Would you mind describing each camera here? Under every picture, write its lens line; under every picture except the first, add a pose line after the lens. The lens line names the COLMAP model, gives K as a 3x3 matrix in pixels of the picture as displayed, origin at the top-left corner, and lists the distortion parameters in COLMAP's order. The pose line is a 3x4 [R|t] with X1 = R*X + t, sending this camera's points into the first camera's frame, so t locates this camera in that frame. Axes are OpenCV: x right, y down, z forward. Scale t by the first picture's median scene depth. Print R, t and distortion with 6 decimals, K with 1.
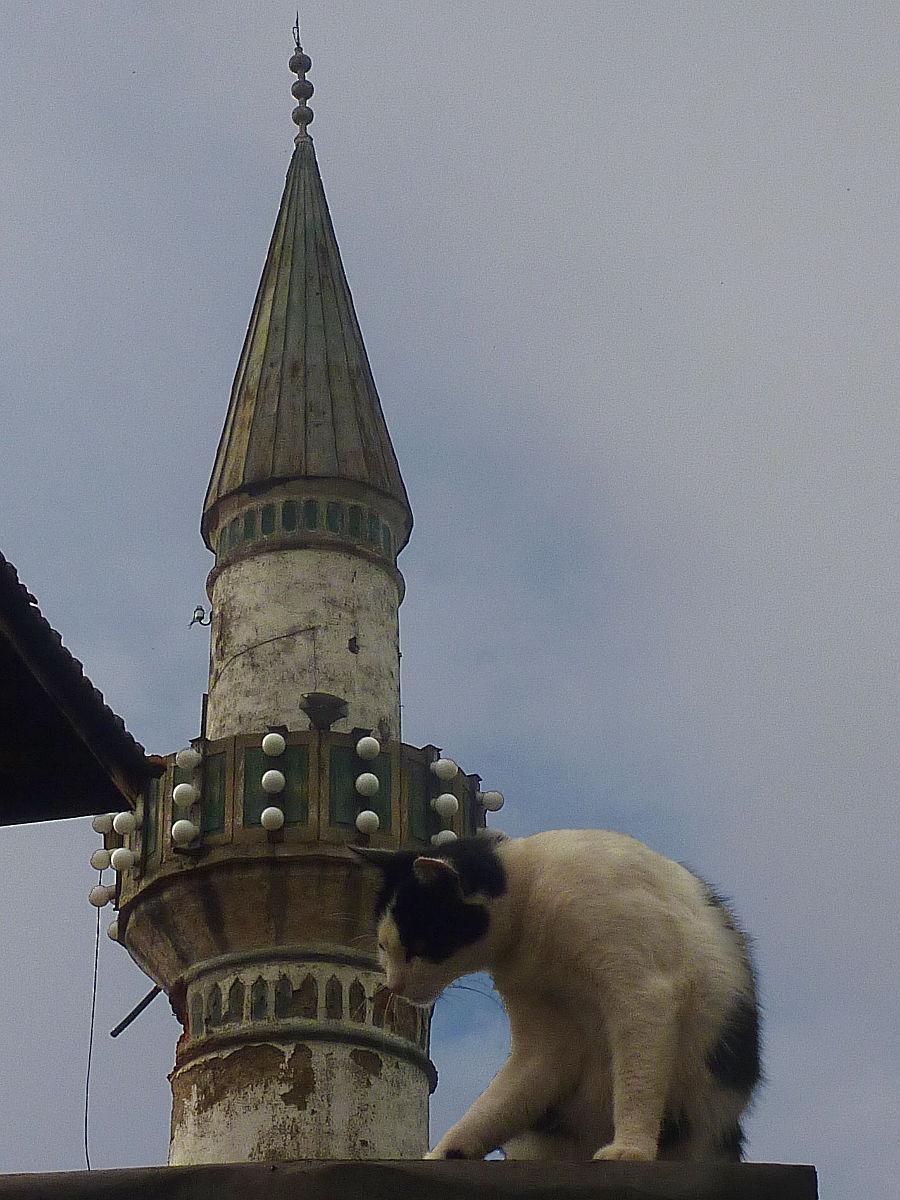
lens RADIAL K [[3542.1, 0, 454.0], [0, 3542.1, 603.6], [0, 0, 1]] dist [0.102338, 0.000000]
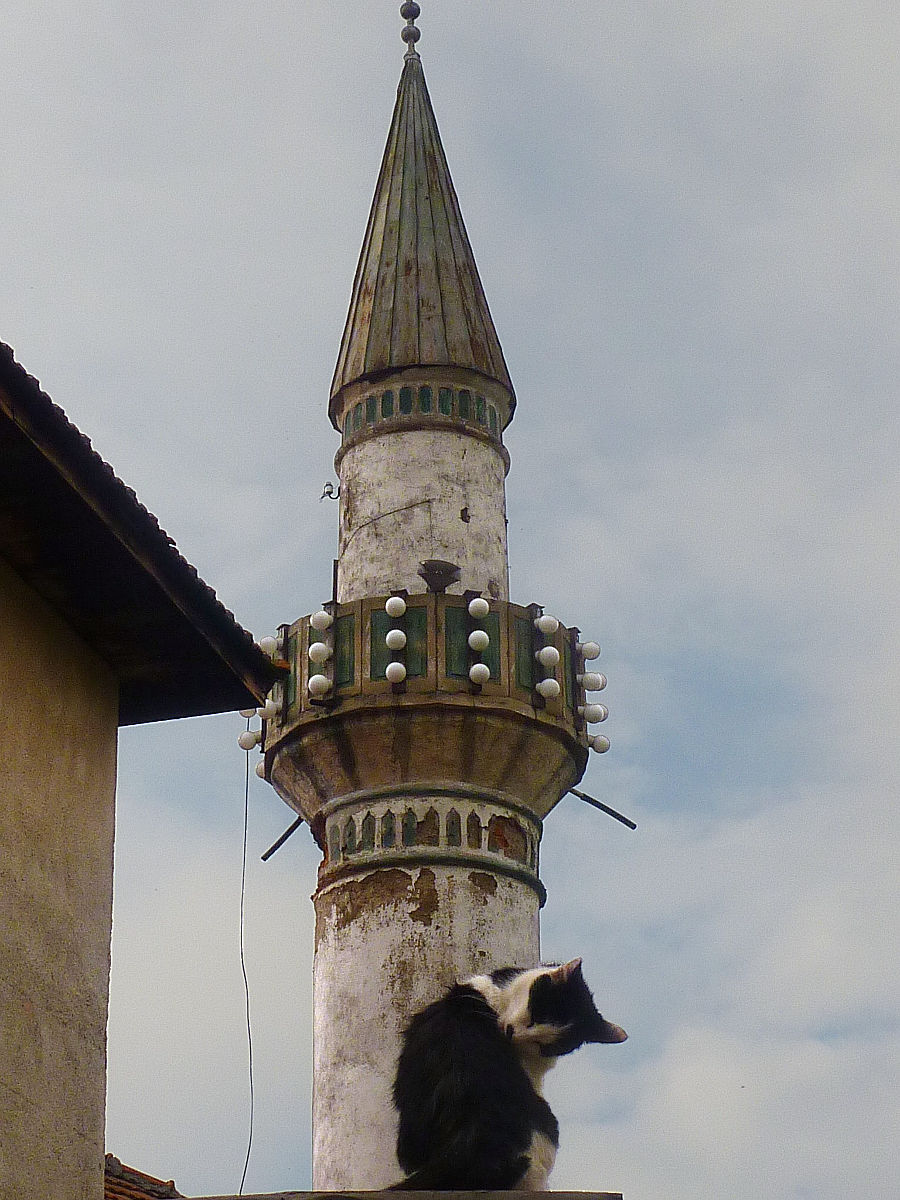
lens RADIAL K [[3542.1, 0, 447.1], [0, 3542.1, 597.4], [0, 0, 1]] dist [0.102338, 0.000000]
pose [[0.998369, -0.019987, -0.053481, 0.026331], [0.024333, 0.996346, 0.081875, -0.055708], [0.051649, -0.083043, 0.995207, -0.129546]]
